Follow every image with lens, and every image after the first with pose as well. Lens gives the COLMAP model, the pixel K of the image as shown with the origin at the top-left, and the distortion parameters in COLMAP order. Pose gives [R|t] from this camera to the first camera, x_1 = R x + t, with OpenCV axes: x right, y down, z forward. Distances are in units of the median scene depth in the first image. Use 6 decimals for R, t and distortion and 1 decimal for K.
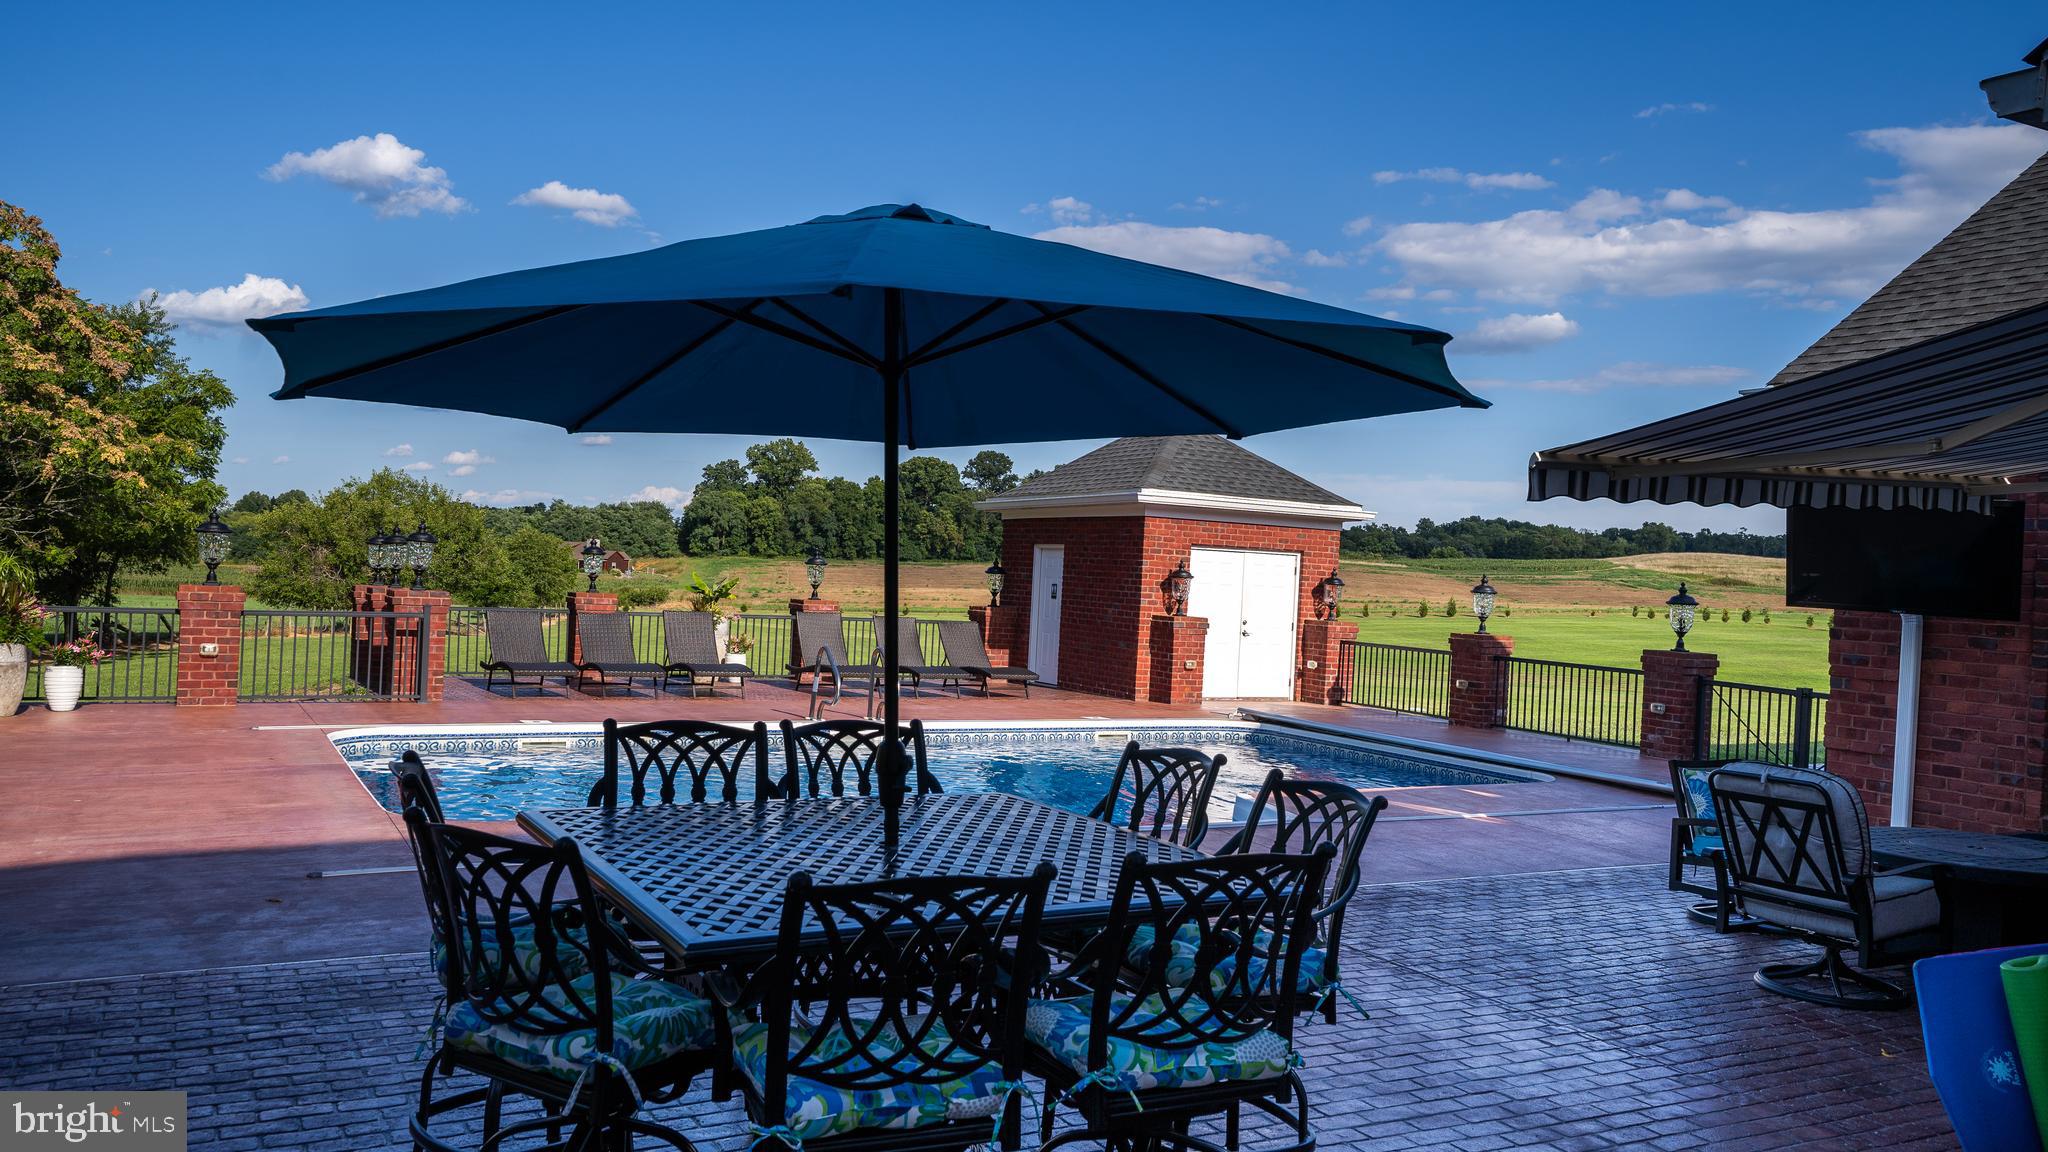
lens RADIAL K [[1546.7, 0, 1032.9], [0, 1546.7, 573.4], [0, 0, 1]] dist [-0.006592, 0.065036]
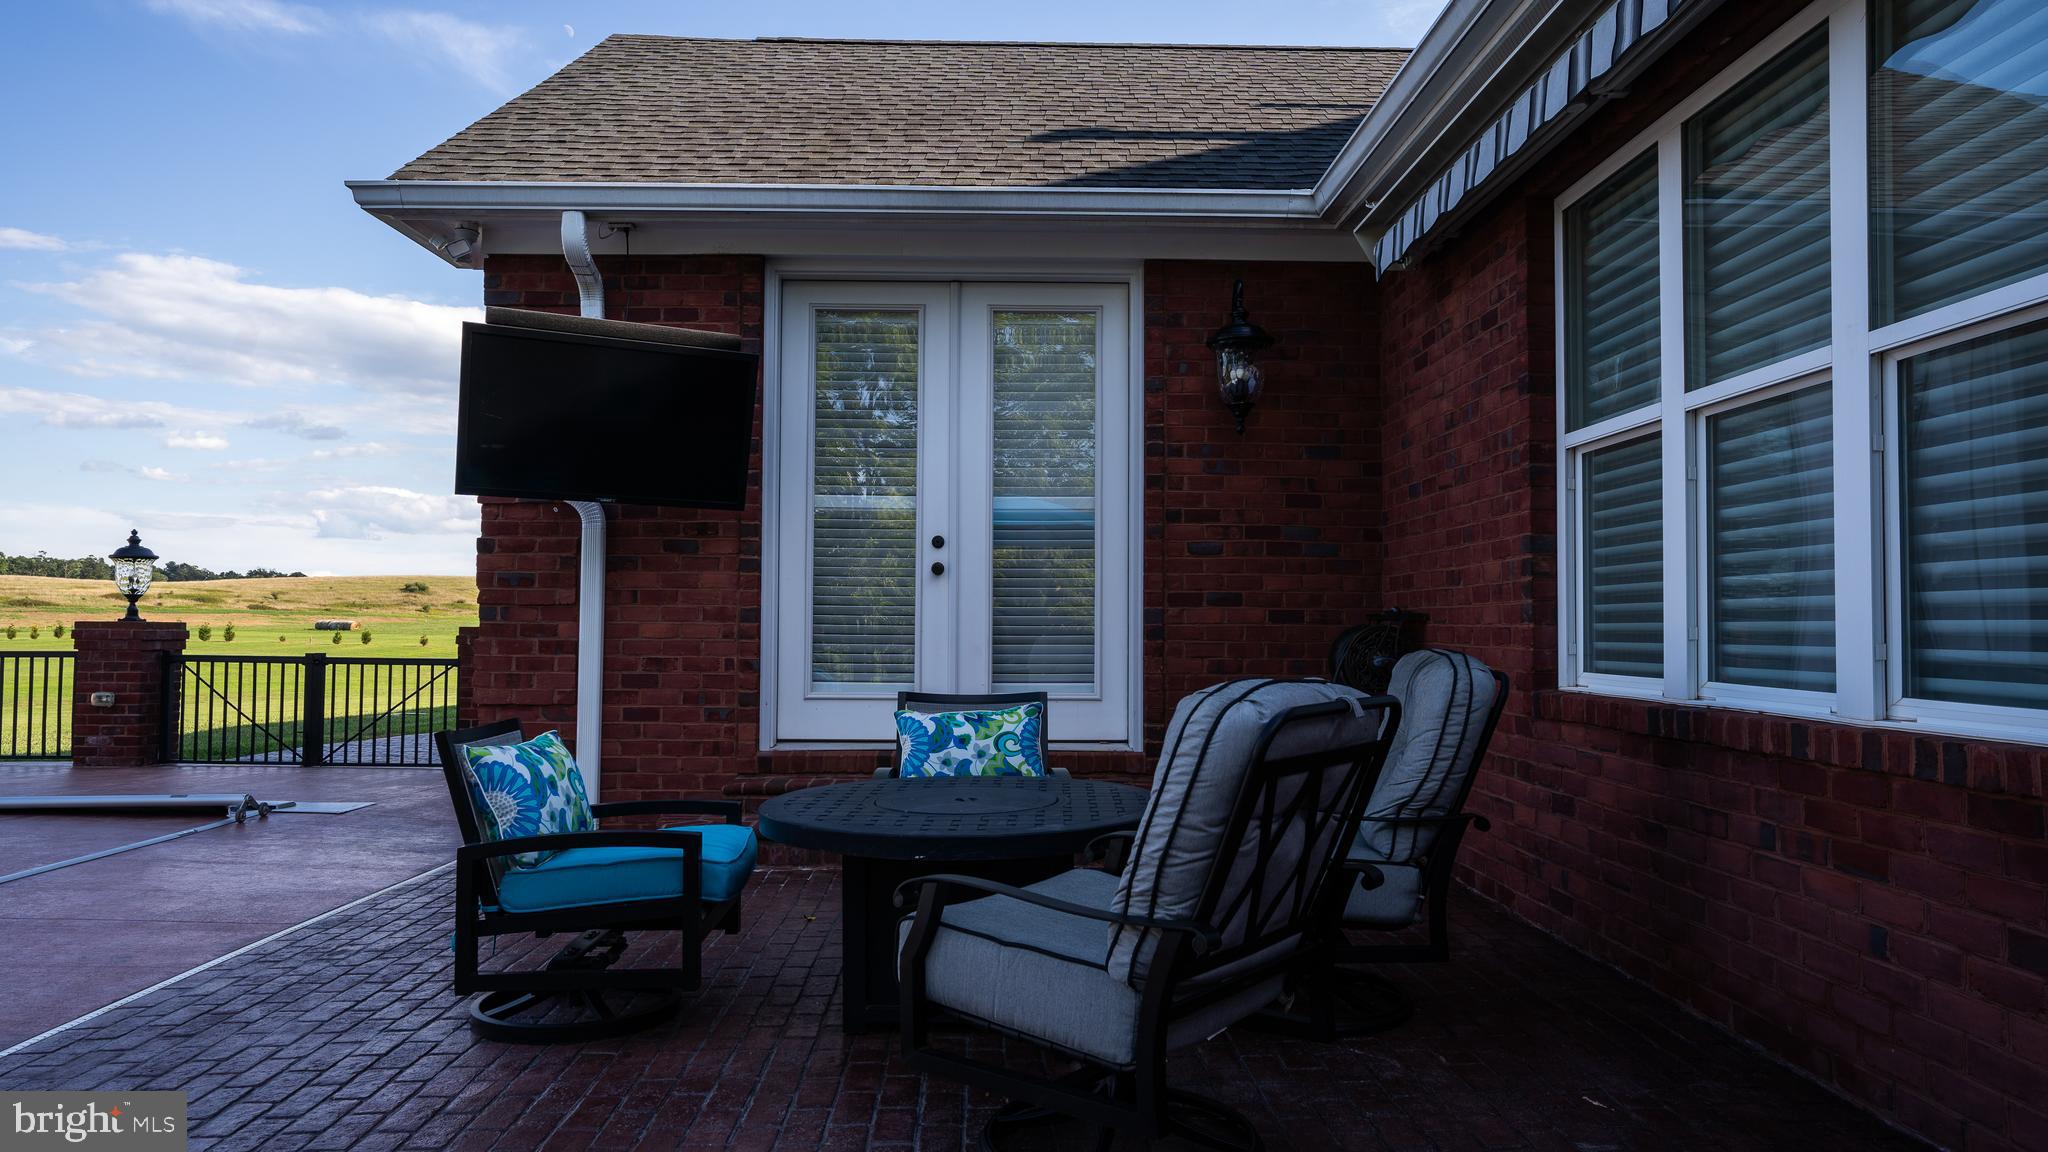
lens RADIAL K [[1293.5, 0, 1024.0], [0, 1293.5, 576.0], [0, 0, 1]] dist [-0.035688, 0.061146]
pose [[0.470229, -0.013018, 0.882449, 0.056563], [0.023945, 0.999711, 0.001988, 0.030737], [-0.882220, 0.020195, 0.470405, 0.264149]]
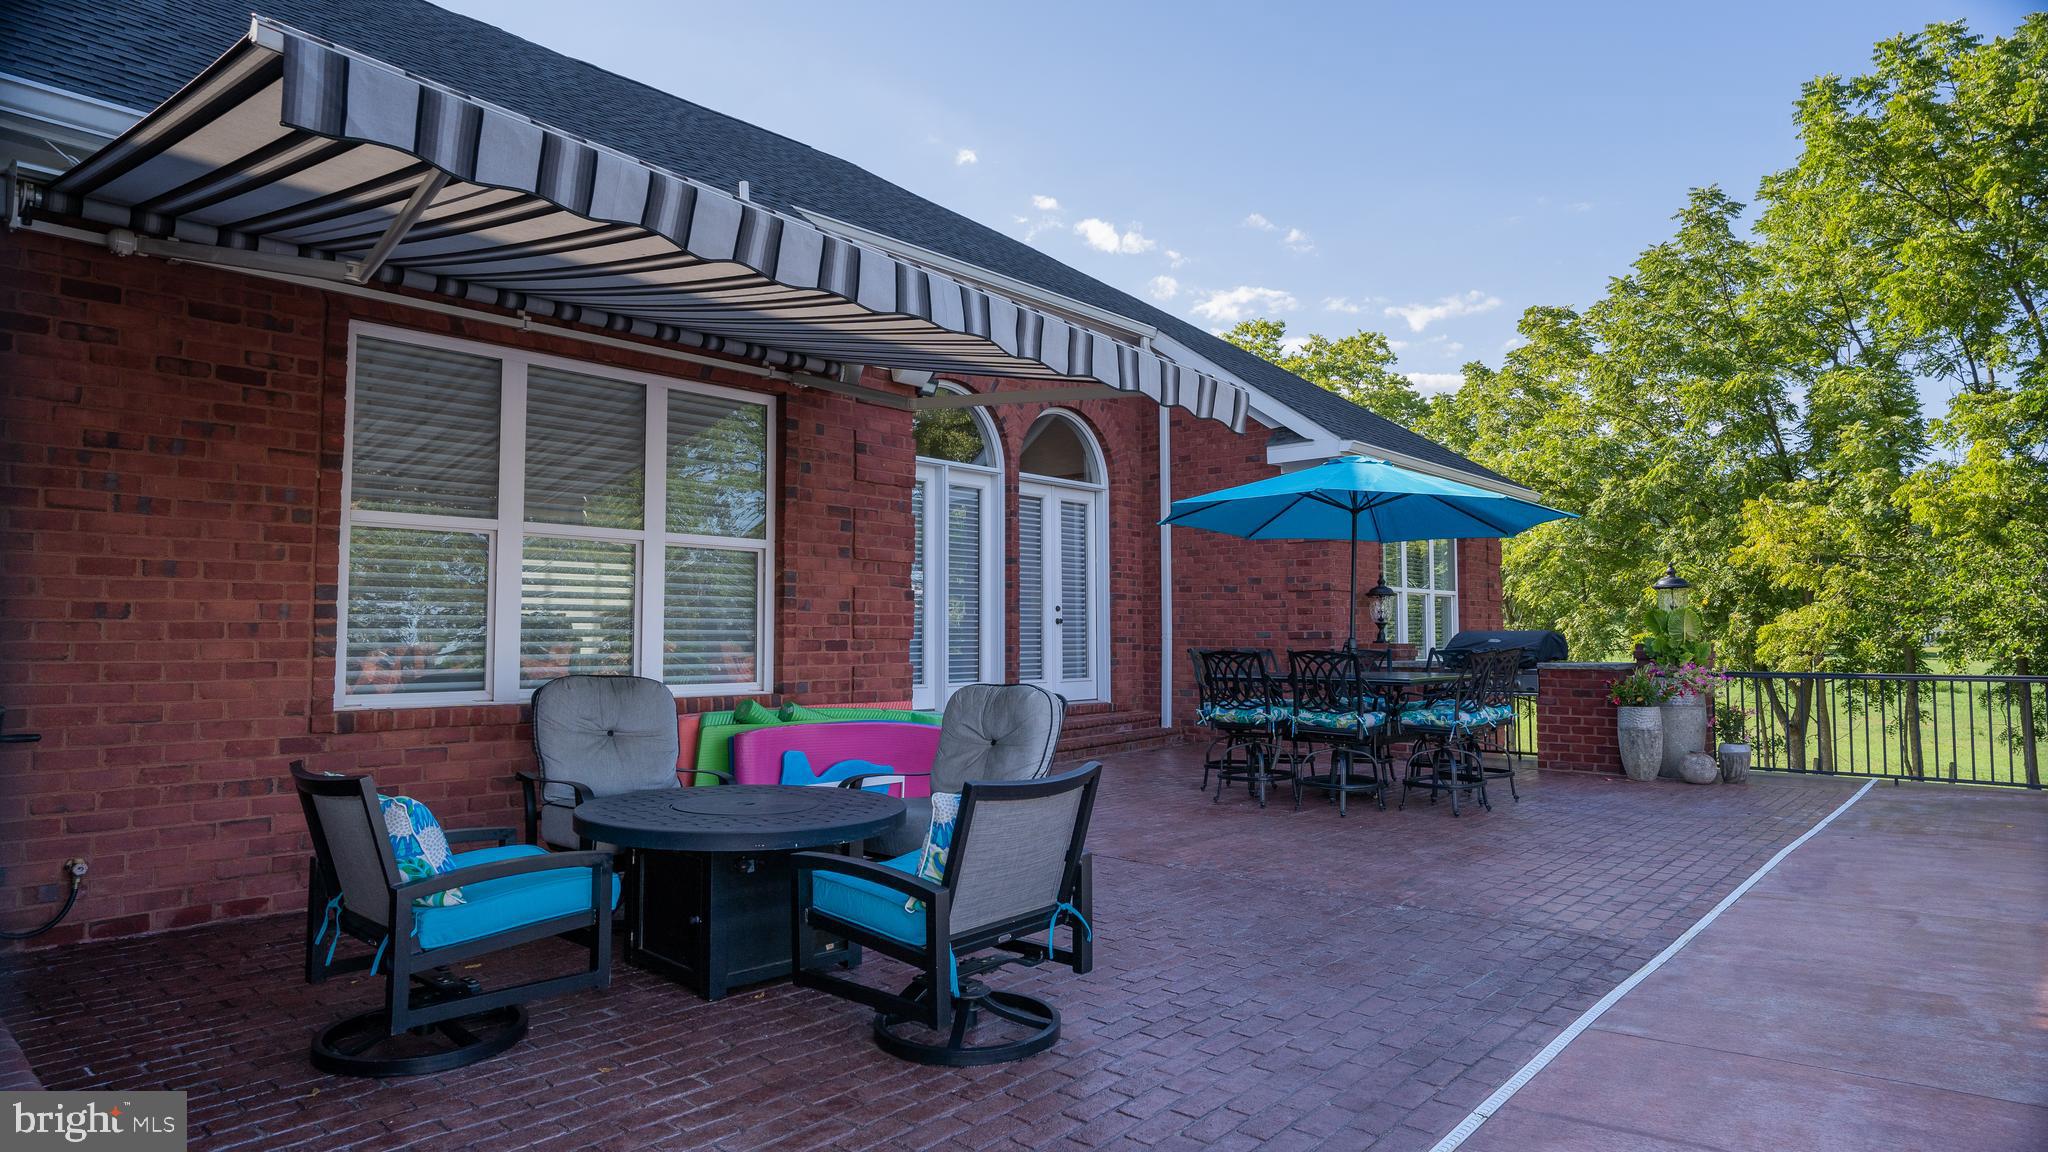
lens RADIAL K [[1151.2, 0, 1034.9], [0, 1151.2, 583.0], [0, 0, 1]] dist [-0.064005, 0.052212]
pose [[-0.946066, -0.062241, -0.317939, 0.237006], [-0.045760, 0.997205, -0.059053, 0.033078], [0.320726, -0.041319, -0.946270, 0.577902]]
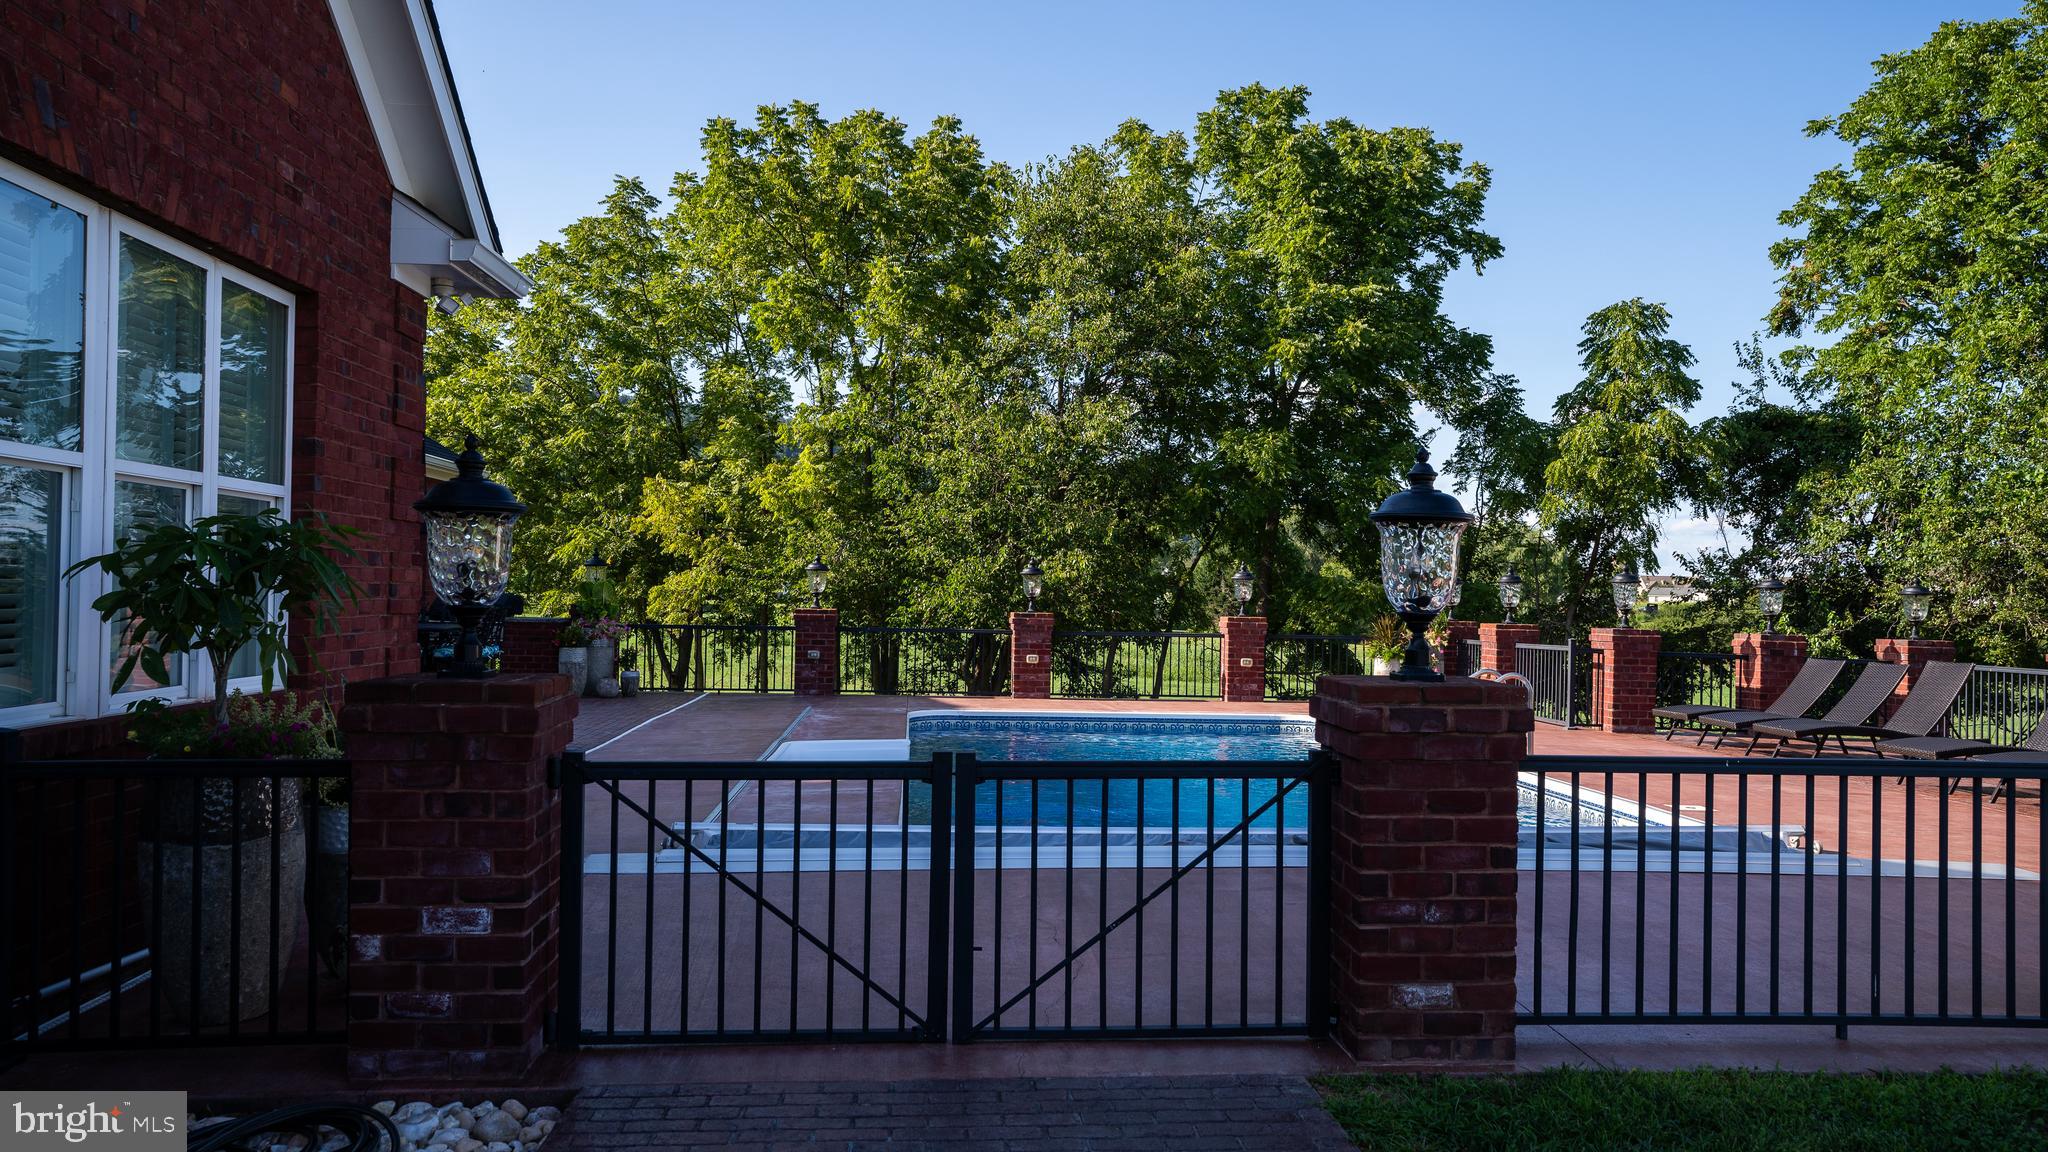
lens RADIAL K [[1569.9, 0, 1032.7], [0, 1569.9, 577.9], [0, 0, 1]] dist [-0.030486, 0.126920]
pose [[-0.423034, -0.066401, -0.903677, 0.592880], [-0.044114, 0.997638, -0.052654, 0.040674], [0.905039, 0.017590, -0.424964, 0.868001]]
